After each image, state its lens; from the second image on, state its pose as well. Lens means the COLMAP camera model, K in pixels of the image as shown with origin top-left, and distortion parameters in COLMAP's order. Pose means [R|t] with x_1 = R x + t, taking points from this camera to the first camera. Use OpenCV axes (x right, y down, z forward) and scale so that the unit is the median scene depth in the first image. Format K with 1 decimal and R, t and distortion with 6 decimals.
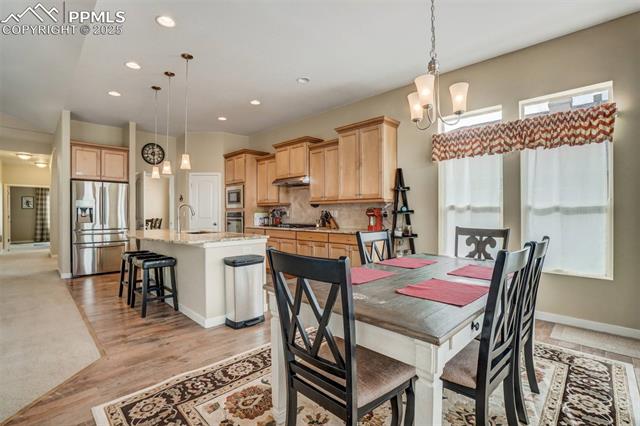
lens RADIAL K [[292.6, 0, 315.6], [0, 292.6, 214.6], [0, 0, 1]] dist [-0.055781, 0.007755]
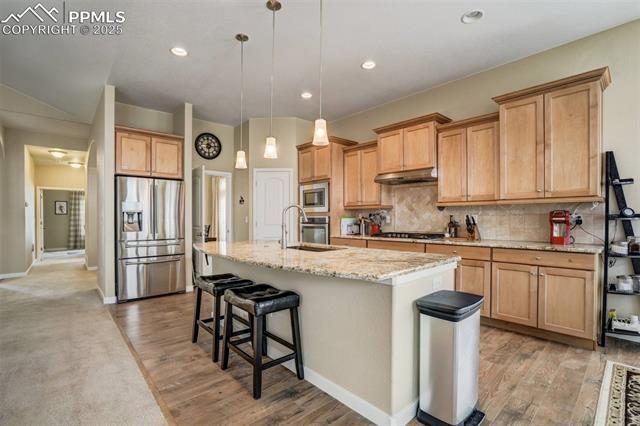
lens RADIAL K [[292.6, 0, 319.7], [0, 292.6, 216.7], [0, 0, 1]] dist [-0.055781, 0.007755]
pose [[0.998260, -0.001369, -0.058946, -0.236293], [0.000645, 0.999924, -0.012304, -0.001006], [0.058958, 0.012245, 0.998185, 0.230907]]
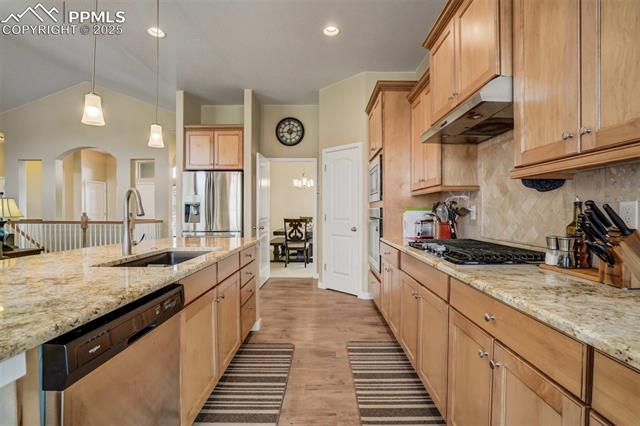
lens RADIAL K [[292.6, 0, 319.0], [0, 292.6, 217.0], [0, 0, 1]] dist [-0.055781, 0.007755]
pose [[0.711232, 0.016779, -0.702757, 0.030780], [-0.006694, 0.999831, 0.017097, -0.002944], [0.702925, -0.007456, 0.711225, 0.596929]]
